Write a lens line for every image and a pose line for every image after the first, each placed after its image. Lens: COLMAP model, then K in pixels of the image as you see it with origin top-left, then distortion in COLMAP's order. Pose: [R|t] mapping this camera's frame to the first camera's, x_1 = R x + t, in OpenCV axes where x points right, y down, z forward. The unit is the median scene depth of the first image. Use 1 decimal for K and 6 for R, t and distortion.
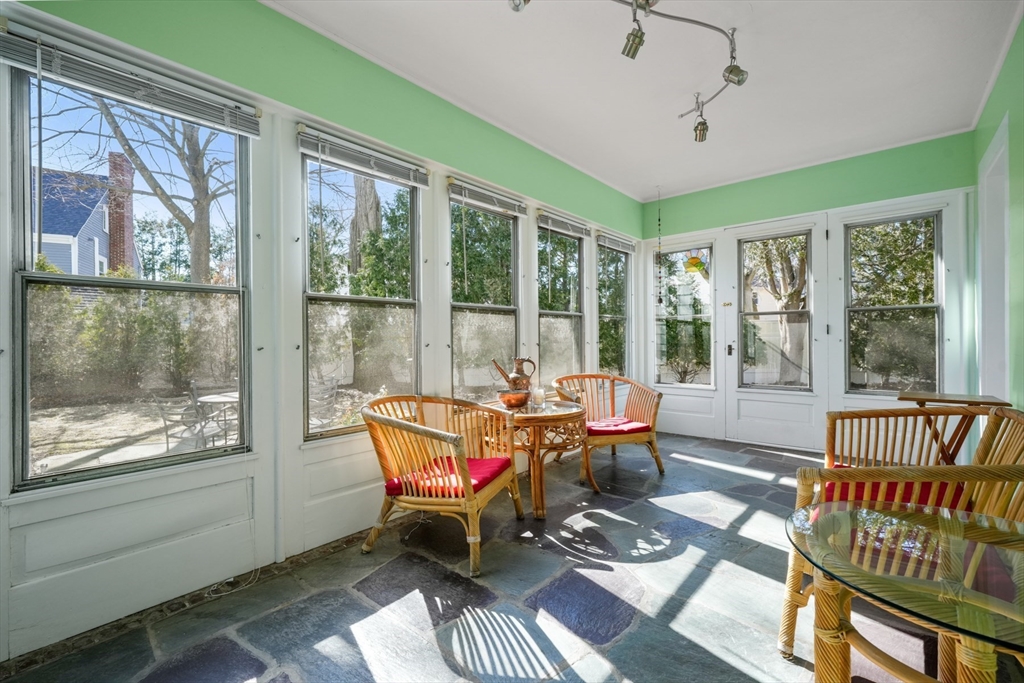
lens RADIAL K [[435.2, 0, 512.4], [0, 435.2, 341.3], [0, 0, 1]] dist [-0.002699, -0.000518]
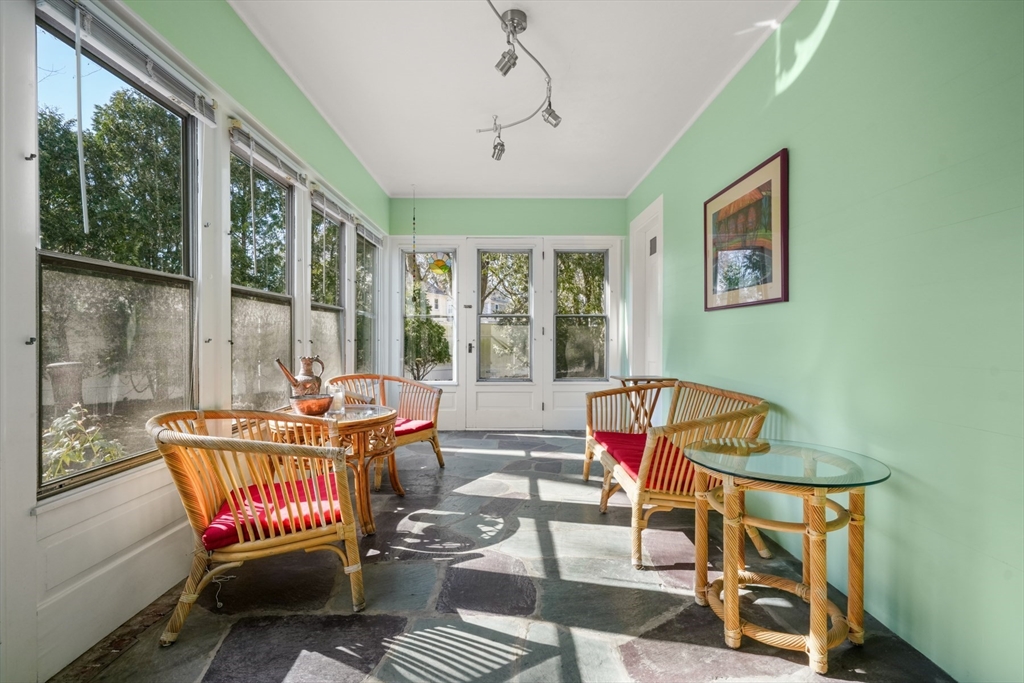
lens RADIAL K [[460.7, 0, 508.6], [0, 460.7, 341.8], [0, 0, 1]] dist [-0.001522, -0.000521]
pose [[0.754368, 0.006336, 0.656421, -0.379343], [-0.006495, 0.999977, -0.002187, 0.011748], [-0.656420, -0.002614, 0.754391, 0.104679]]
